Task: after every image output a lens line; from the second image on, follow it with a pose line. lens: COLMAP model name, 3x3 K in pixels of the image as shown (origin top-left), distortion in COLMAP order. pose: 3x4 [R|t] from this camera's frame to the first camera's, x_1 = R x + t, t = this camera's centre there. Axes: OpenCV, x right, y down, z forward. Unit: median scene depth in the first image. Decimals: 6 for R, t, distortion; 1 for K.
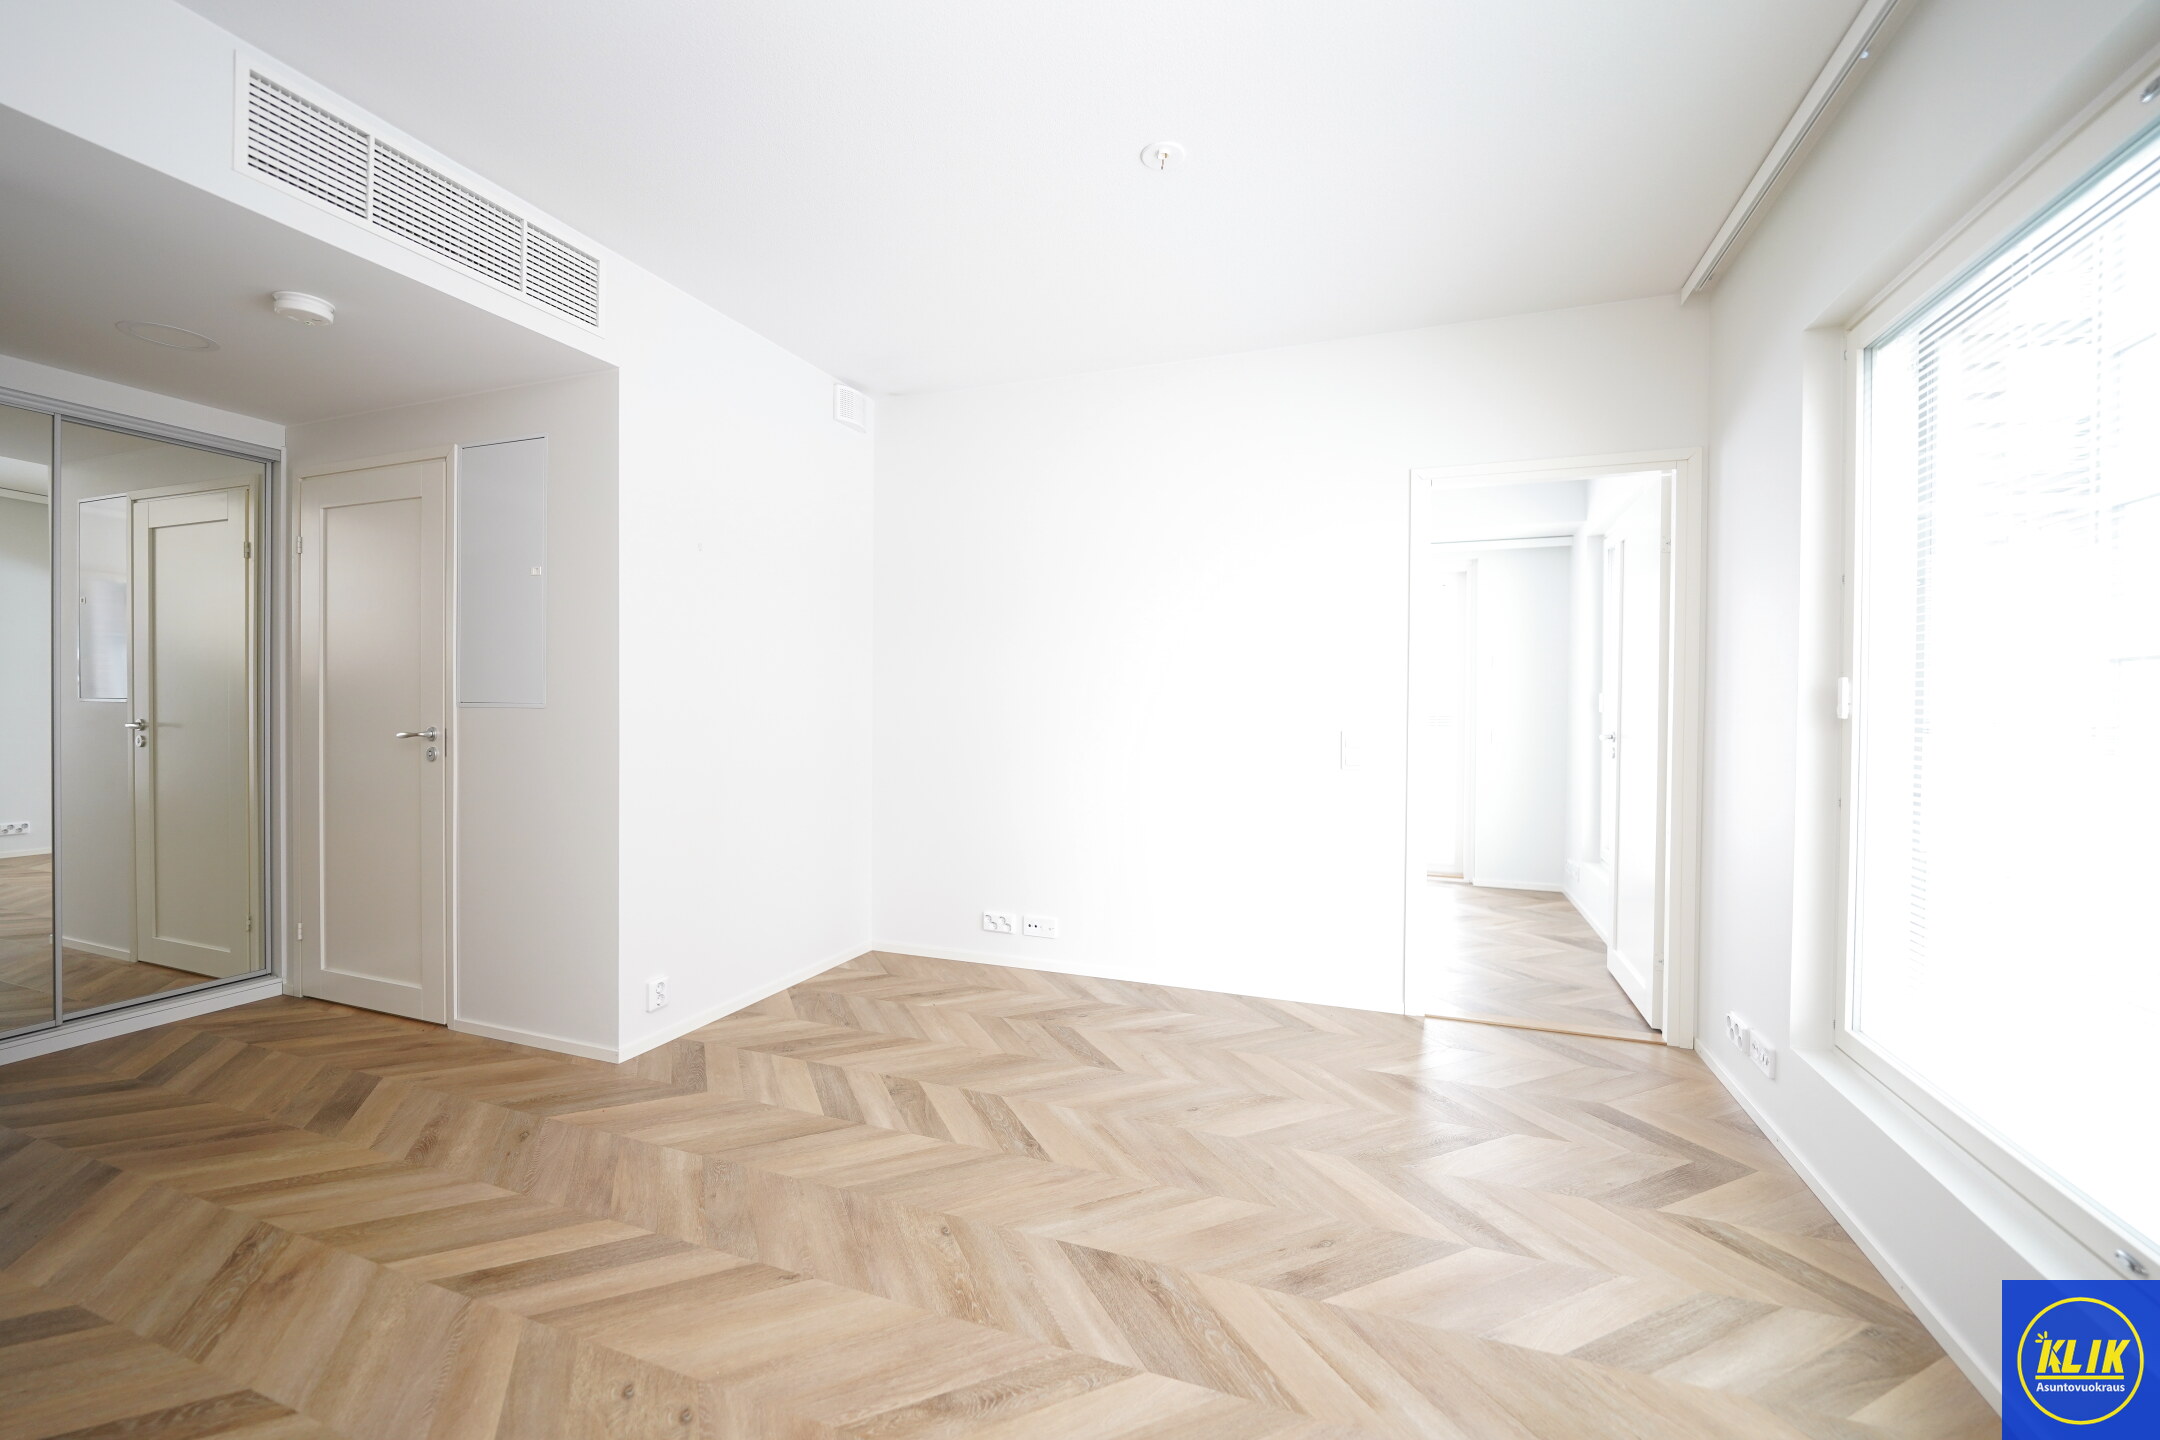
lens RADIAL K [[880.5, 0, 1079.2], [0, 880.5, 714.4], [0, 0, 1]] dist [-0.005930, -0.002974]
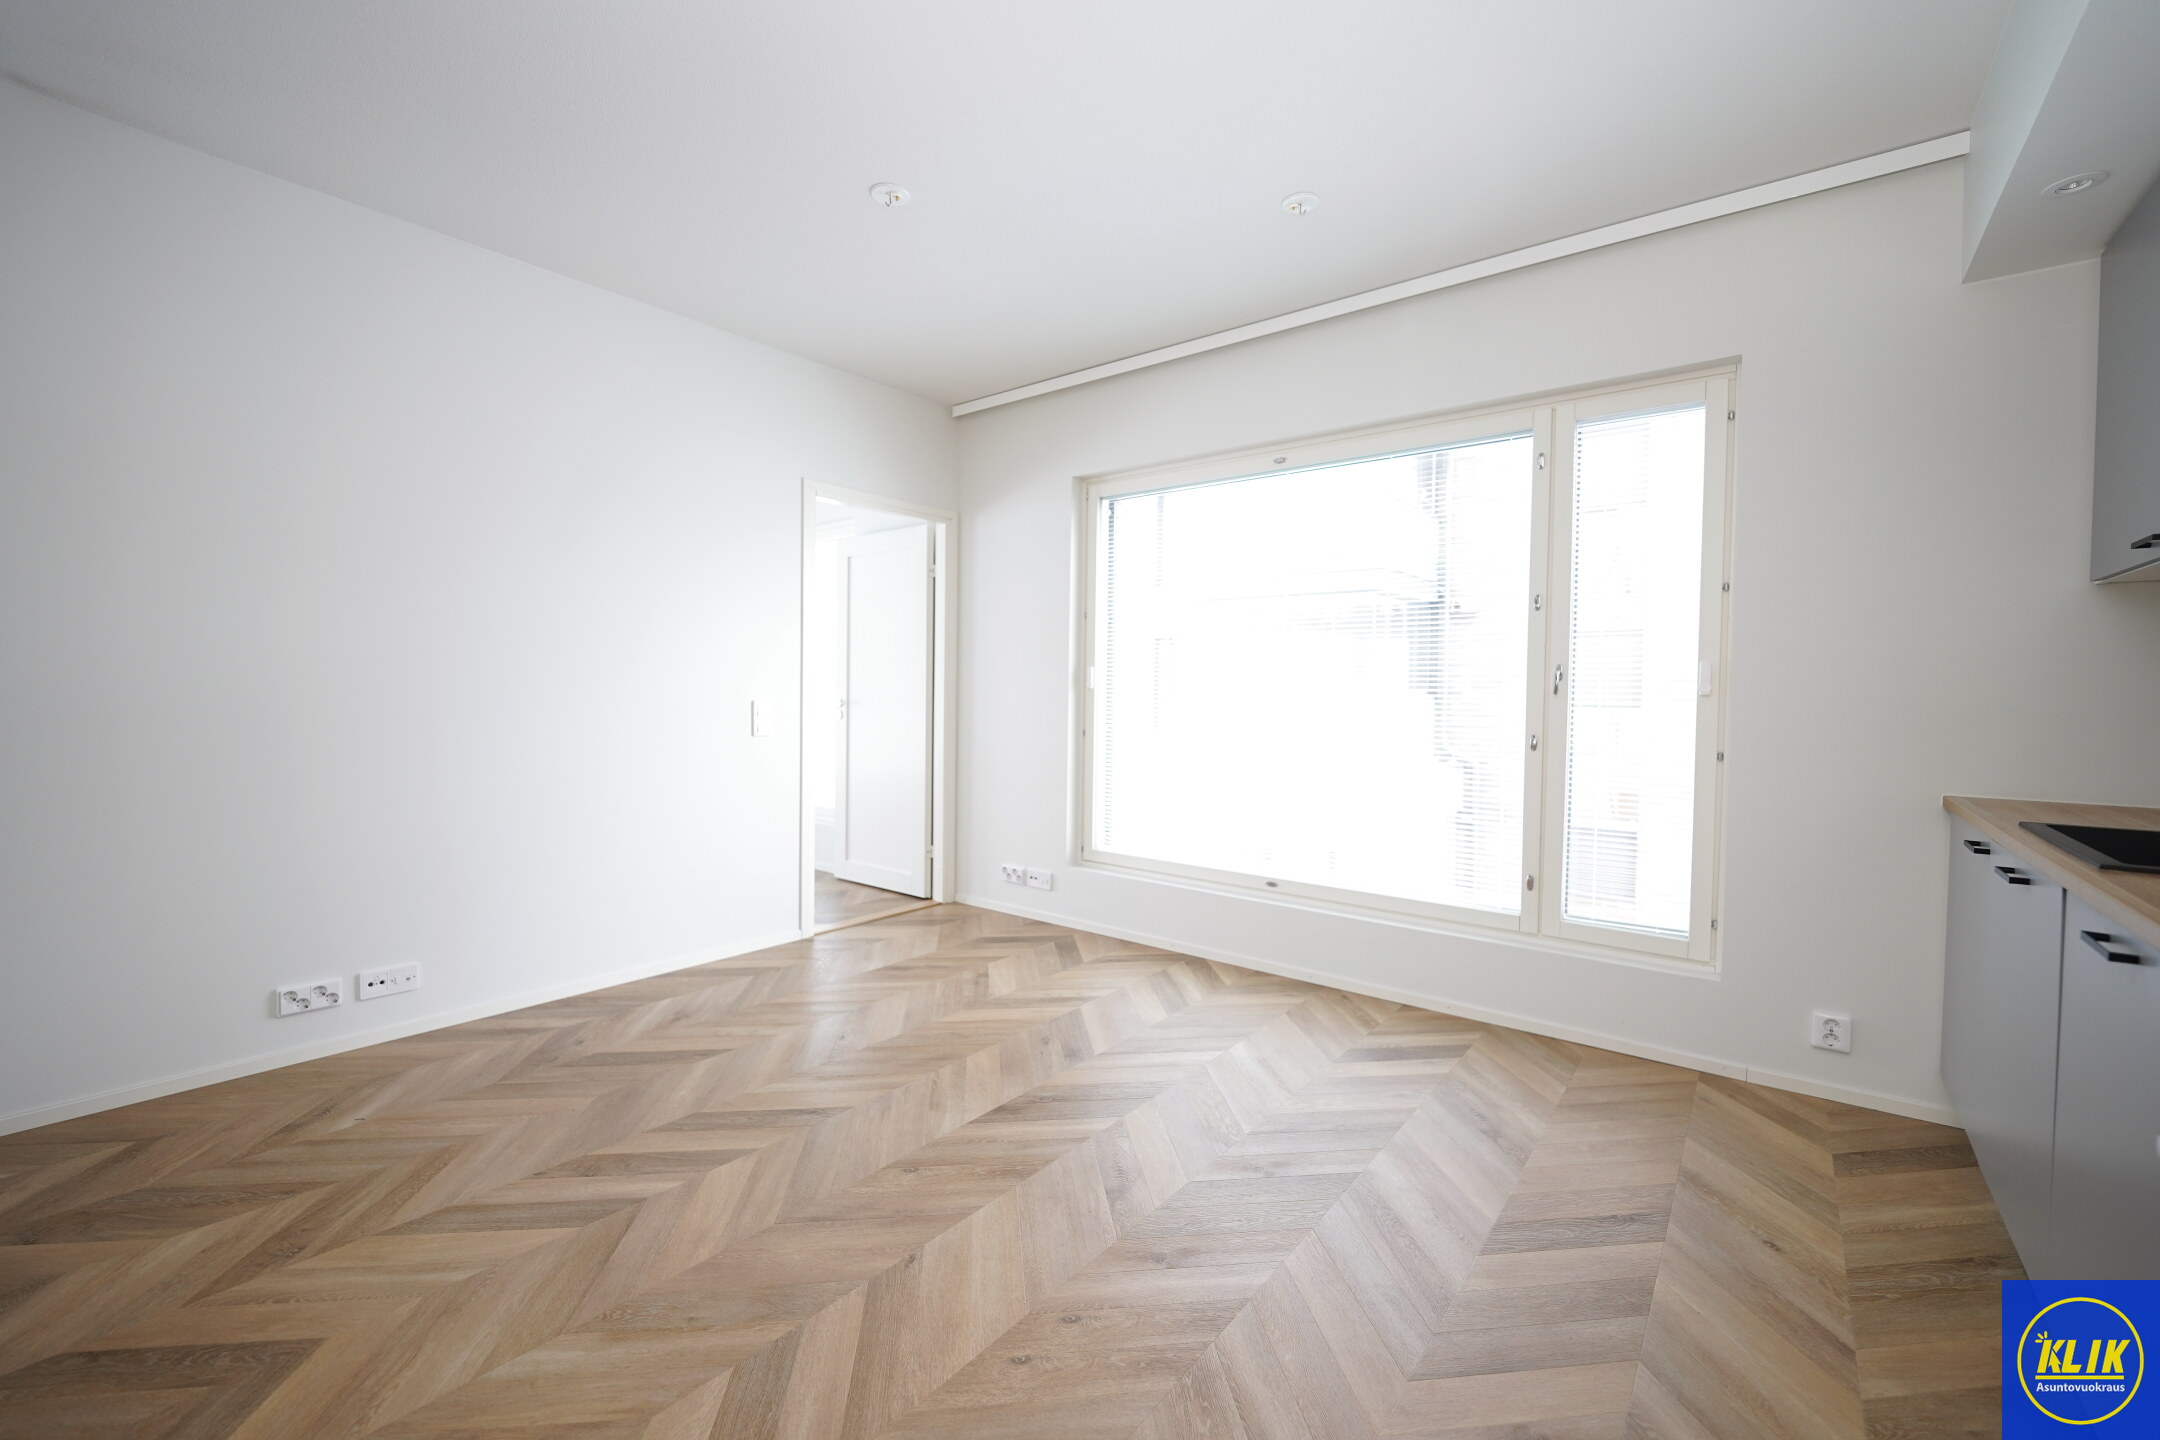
lens RADIAL K [[880.5, 0, 1083.6], [0, 880.5, 714.4], [0, 0, 1]] dist [-0.005930, -0.002974]
pose [[0.305598, -0.031393, 0.951643, -0.730088], [0.001798, 0.999474, 0.032393, 0.000410], [-0.952159, -0.008188, 0.305494, 0.321098]]
